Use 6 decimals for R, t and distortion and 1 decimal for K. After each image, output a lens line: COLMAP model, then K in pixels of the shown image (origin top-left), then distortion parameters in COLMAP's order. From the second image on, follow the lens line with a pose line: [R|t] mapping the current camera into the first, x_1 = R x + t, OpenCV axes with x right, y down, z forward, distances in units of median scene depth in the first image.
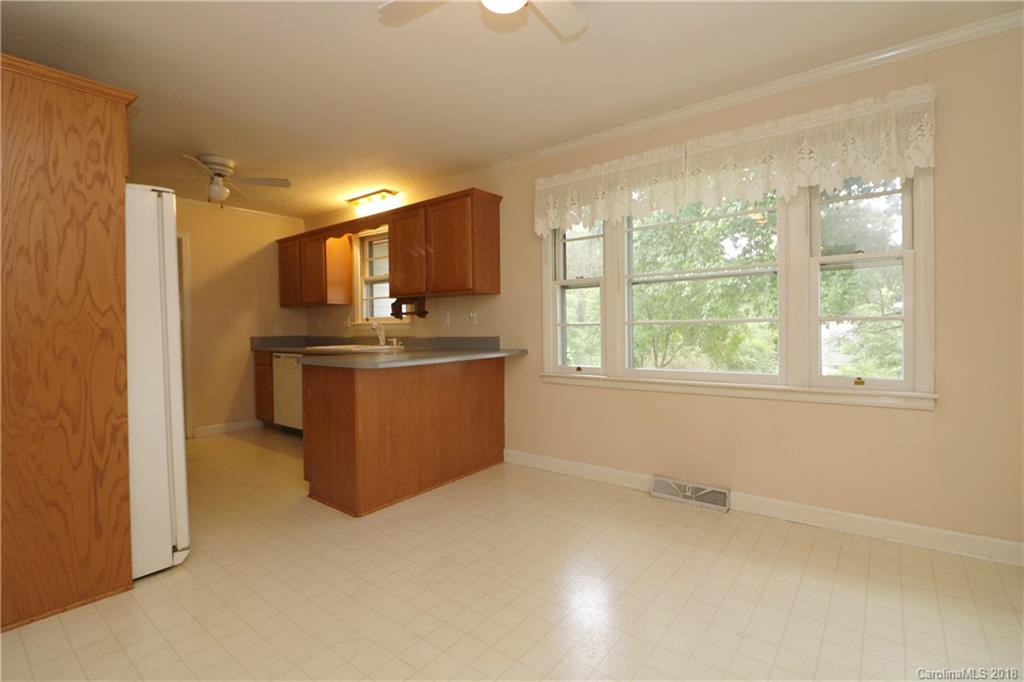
lens RADIAL K [[473.0, 0, 503.8], [0, 473.0, 337.2], [0, 0, 1]] dist [0.000364, -0.012655]
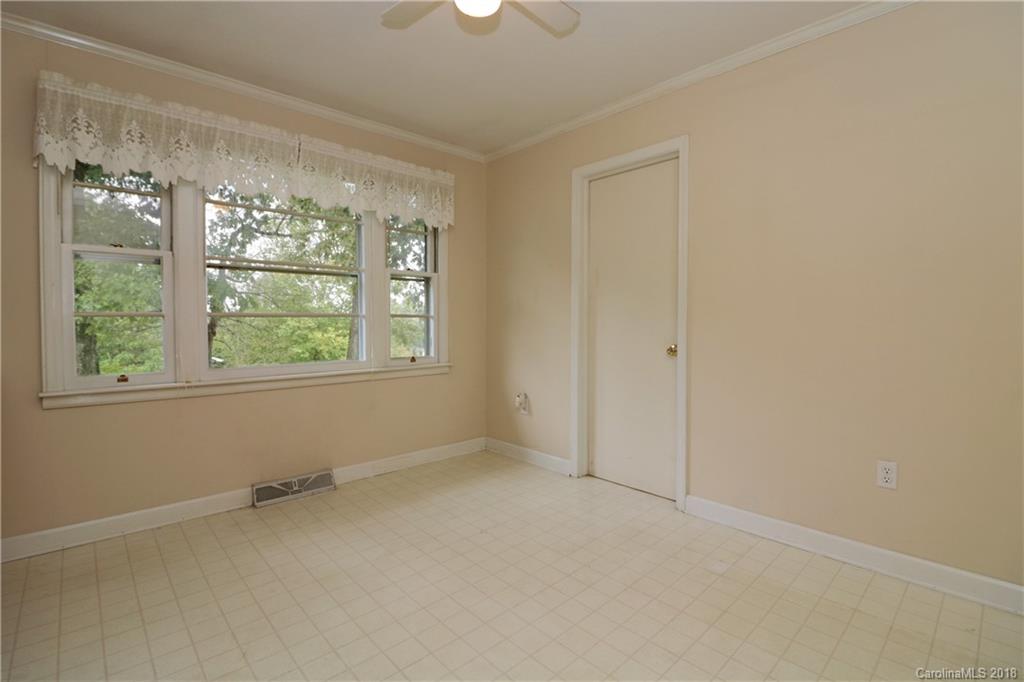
lens RADIAL K [[473.0, 0, 503.8], [0, 473.0, 337.2], [0, 0, 1]] dist [0.000364, -0.012655]
pose [[0.153844, -0.020951, 0.987873, -0.496887], [0.013940, 0.999722, 0.019031, 0.000654], [-0.987997, 0.010843, 0.154093, 0.394318]]
